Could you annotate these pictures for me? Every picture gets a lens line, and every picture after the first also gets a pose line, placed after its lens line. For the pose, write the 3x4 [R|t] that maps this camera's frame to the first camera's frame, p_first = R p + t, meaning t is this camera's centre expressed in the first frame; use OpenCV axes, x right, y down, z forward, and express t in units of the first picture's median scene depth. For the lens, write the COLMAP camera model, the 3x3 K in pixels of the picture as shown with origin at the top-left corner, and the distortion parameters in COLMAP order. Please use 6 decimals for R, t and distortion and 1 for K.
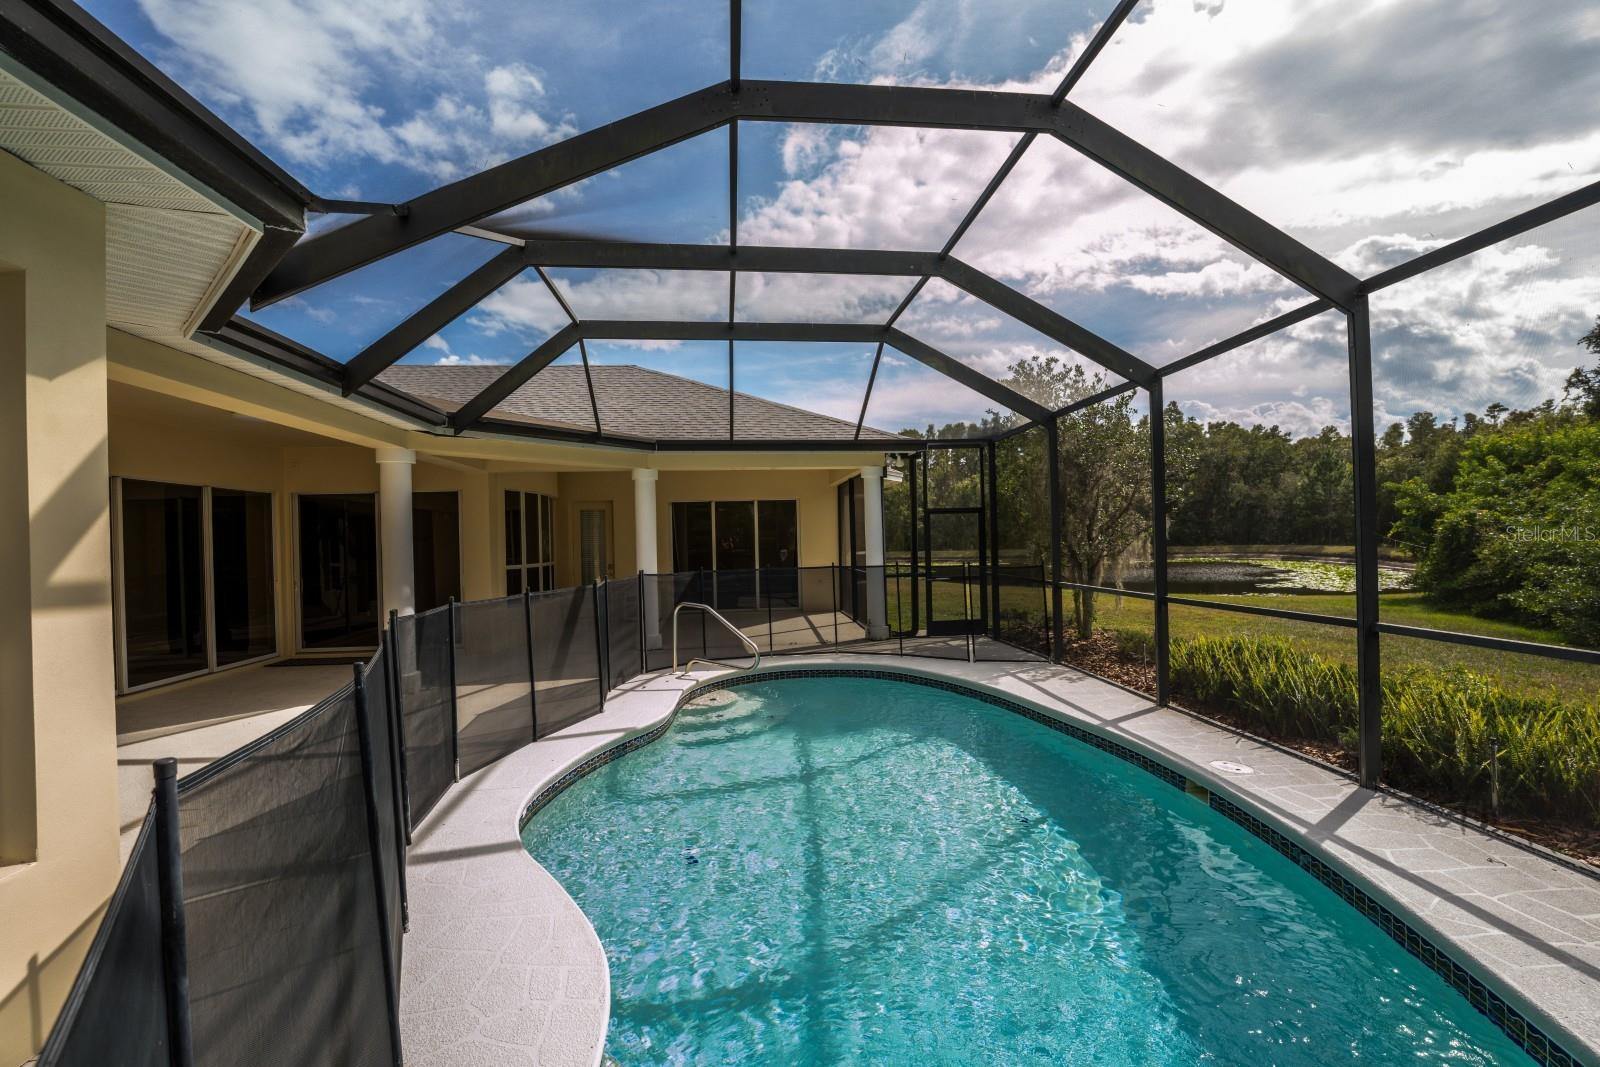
lens RADIAL K [[662.8, 0, 800.0], [0, 662.8, 533.5], [0, 0, 1]] dist [-0.002328, -0.000379]
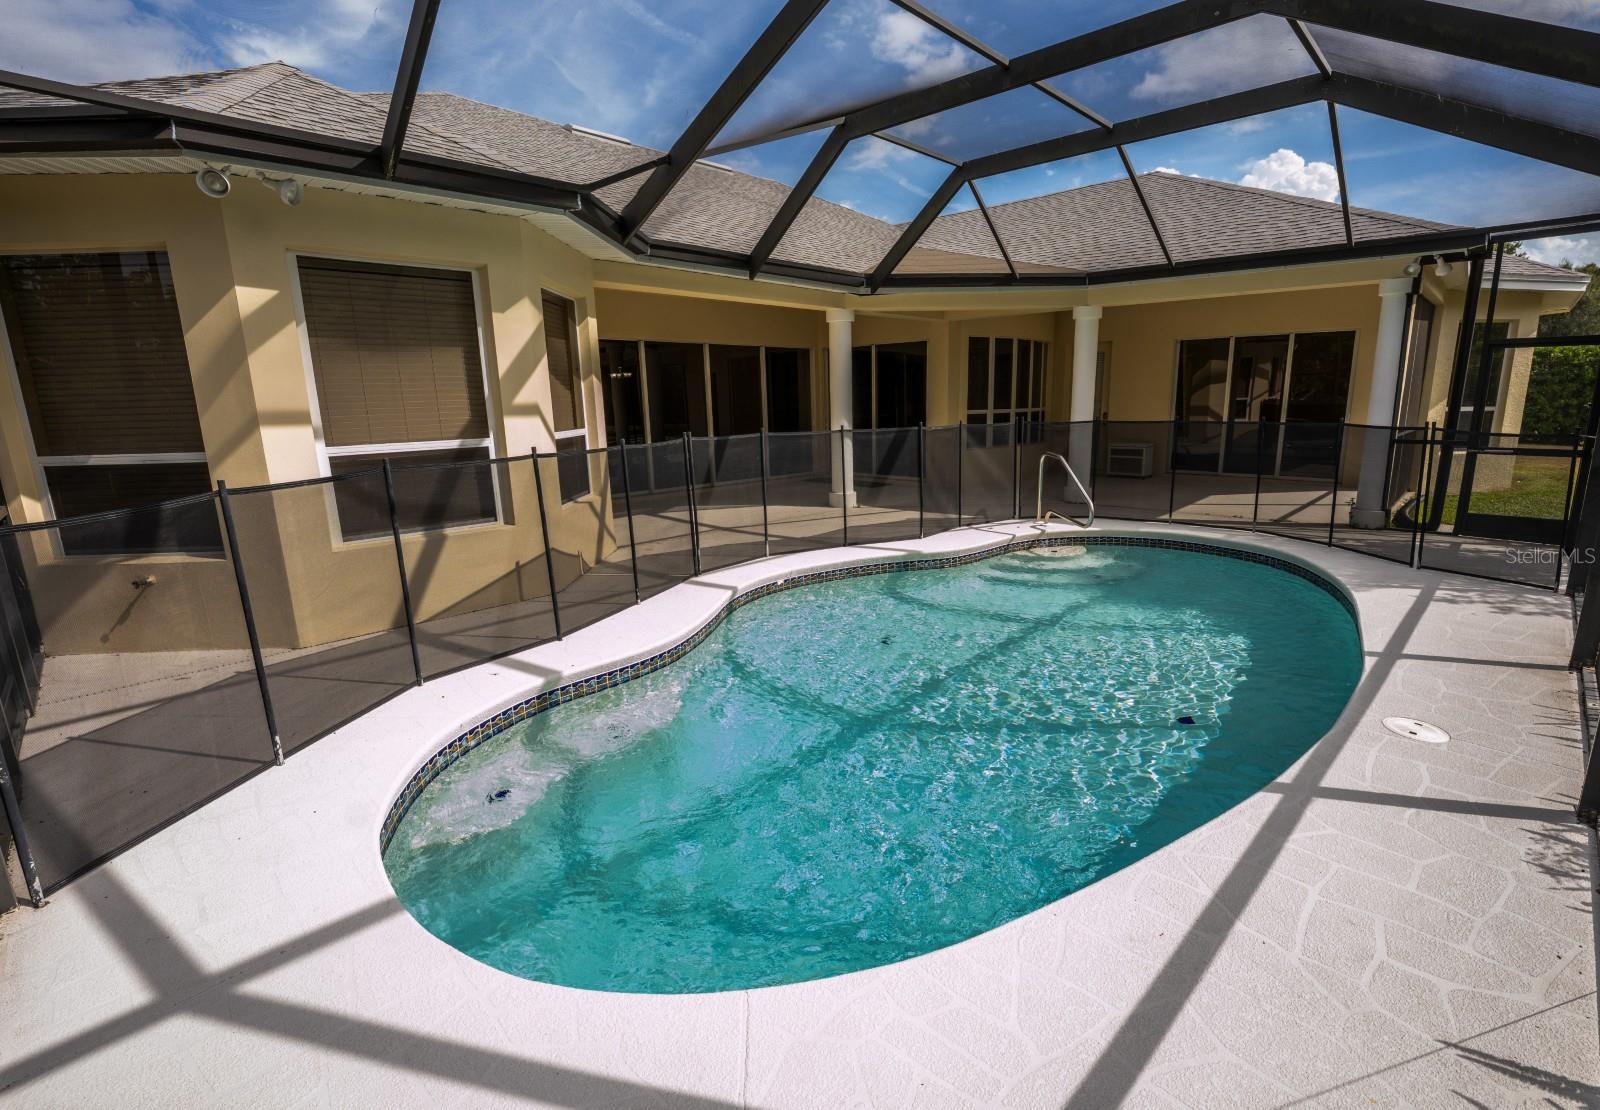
lens RADIAL K [[723.4, 0, 822.9], [0, 723.4, 556.8], [0, 0, 1]] dist [-0.026247, 0.000037]
pose [[0.646898, 0.178857, -0.741305, 0.444183], [0.007064, 0.970659, 0.240358, -0.003235], [0.762544, -0.160724, 0.626654, 0.053811]]
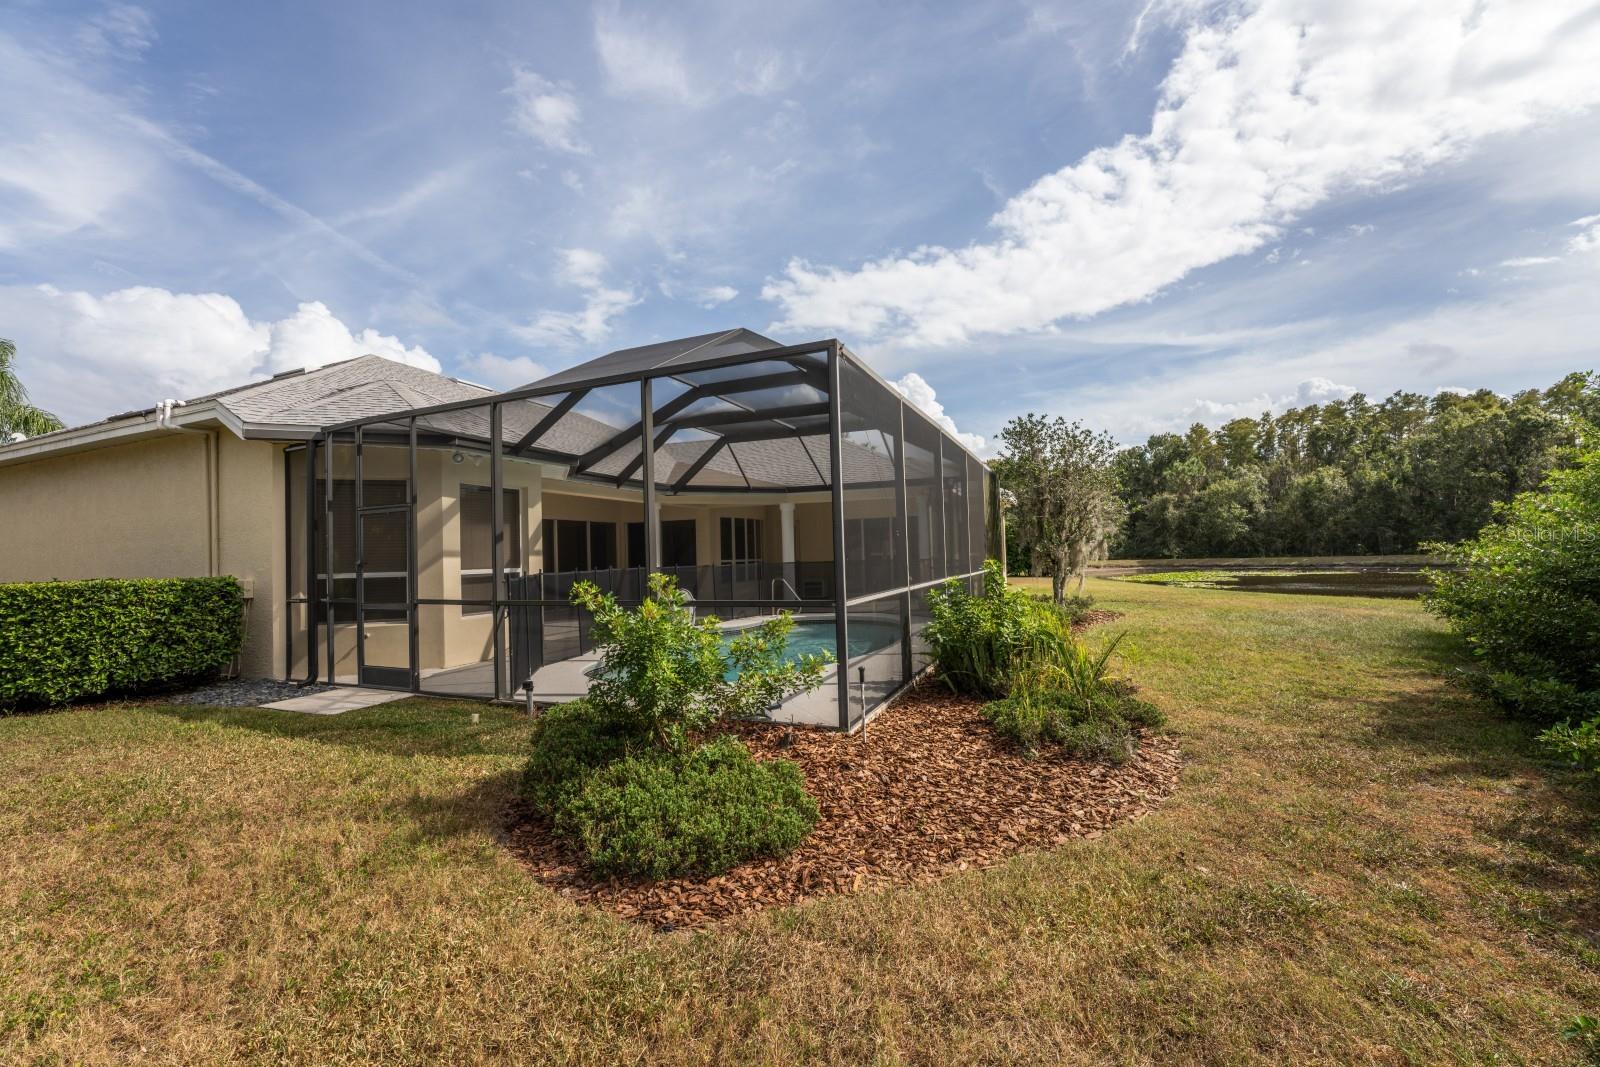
lens RADIAL K [[671.9, 0, 799.3], [0, 671.9, 540.0], [0, 0, 1]] dist [-0.002029, 0.000565]
pose [[0.881887, -0.011138, -0.471328, 0.819715], [0.010106, 0.999938, -0.004719, 0.009425], [0.471352, -0.000601, 0.881945, -0.685040]]
